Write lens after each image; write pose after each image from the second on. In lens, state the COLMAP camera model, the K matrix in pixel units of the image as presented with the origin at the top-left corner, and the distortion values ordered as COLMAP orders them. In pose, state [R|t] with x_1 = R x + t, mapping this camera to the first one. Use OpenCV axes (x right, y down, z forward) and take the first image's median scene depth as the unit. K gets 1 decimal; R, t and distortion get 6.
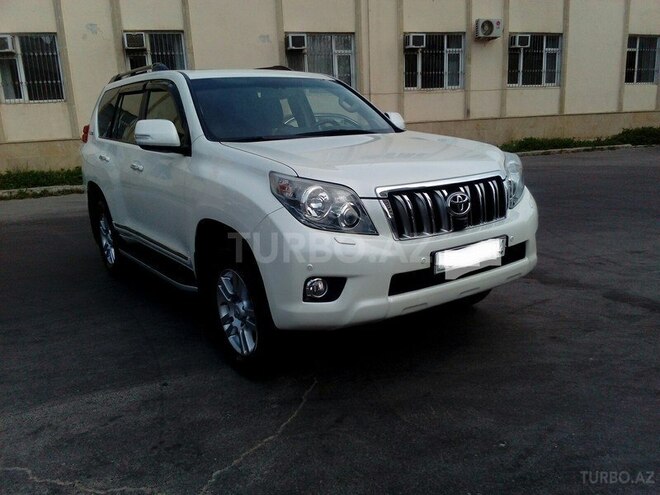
lens RADIAL K [[559.3, 0, 333.8], [0, 559.3, 277.9], [0, 0, 1]] dist [0.057442, -0.101029]
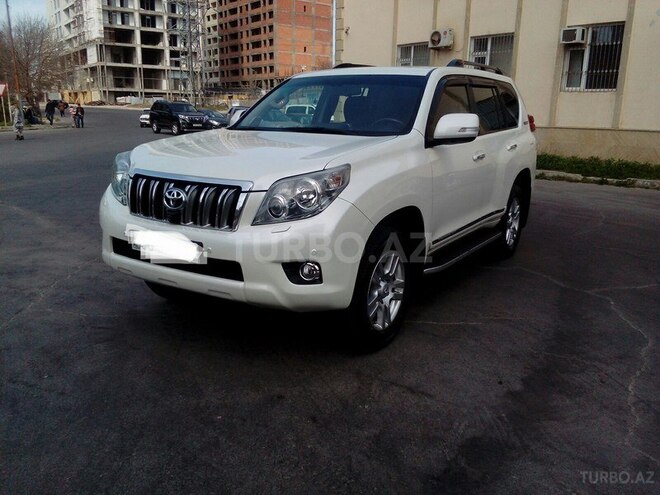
lens RADIAL K [[568.6, 0, 331.5], [0, 568.6, 246.0], [0, 0, 1]] dist [0.060788, -0.135874]
pose [[0.355233, 0.266334, -0.896033, 0.931753], [-0.289347, 0.942804, 0.165524, -0.220598], [0.888869, 0.200465, 0.411978, 0.571702]]
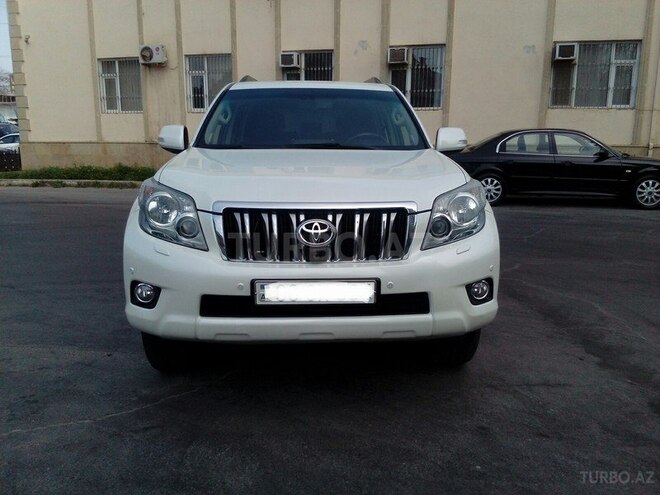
lens RADIAL K [[568.6, 0, 331.5], [0, 568.6, 246.0], [0, 0, 1]] dist [0.060788, -0.135874]
pose [[0.834361, 0.153301, -0.529472, 0.500407], [-0.191153, 0.981412, -0.017072, -0.071175], [0.517013, 0.115454, 0.848155, 0.172253]]
